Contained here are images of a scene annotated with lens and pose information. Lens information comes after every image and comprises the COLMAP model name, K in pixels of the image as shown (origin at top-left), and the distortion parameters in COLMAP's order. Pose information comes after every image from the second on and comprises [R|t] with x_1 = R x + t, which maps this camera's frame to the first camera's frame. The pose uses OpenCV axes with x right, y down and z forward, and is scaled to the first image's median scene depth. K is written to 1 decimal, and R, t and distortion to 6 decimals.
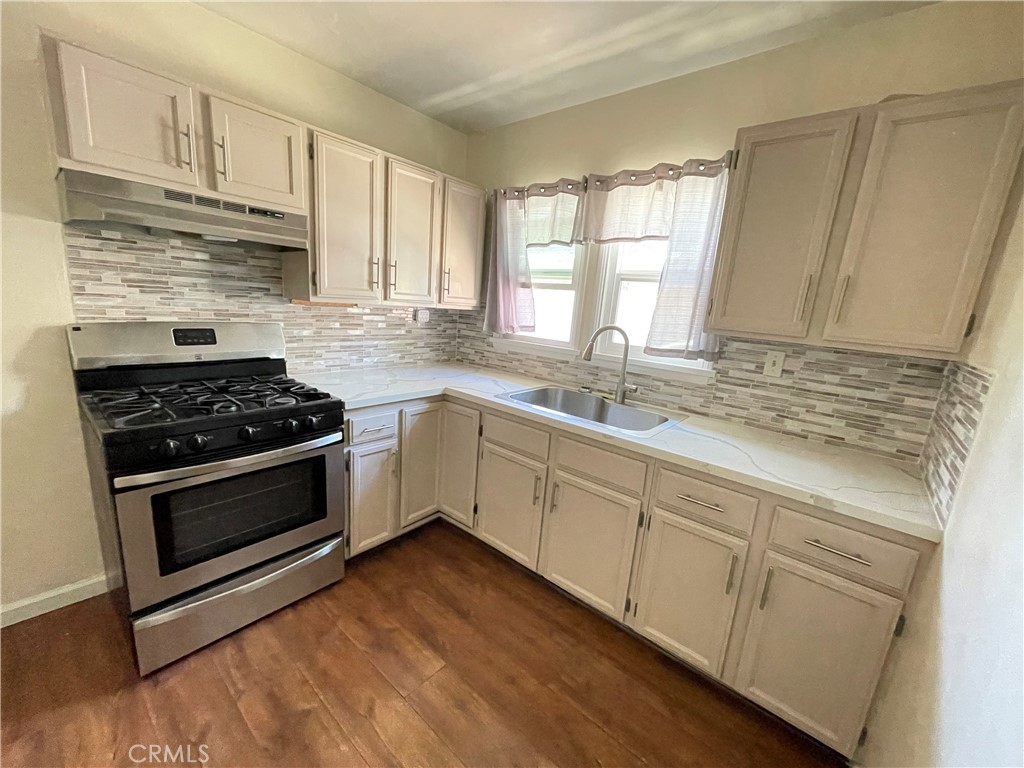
lens RADIAL K [[413.8, 0, 513.1], [0, 413.8, 391.9], [0, 0, 1]] dist [0.000590, -0.000596]
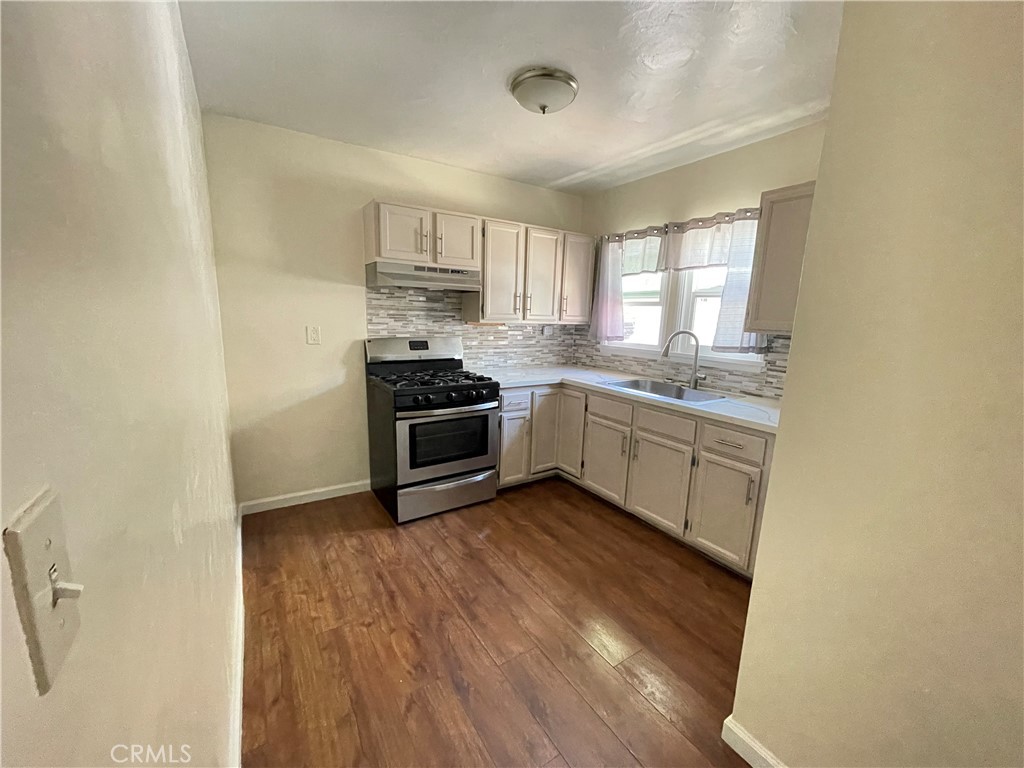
lens RADIAL K [[413.8, 0, 513.1], [0, 413.8, 391.9], [0, 0, 1]] dist [0.000590, -0.000596]
pose [[0.956650, 0.006263, -0.291173, 0.099948], [-0.019419, 0.998916, -0.042315, 0.111387], [0.290592, 0.046135, 0.955734, -0.465724]]
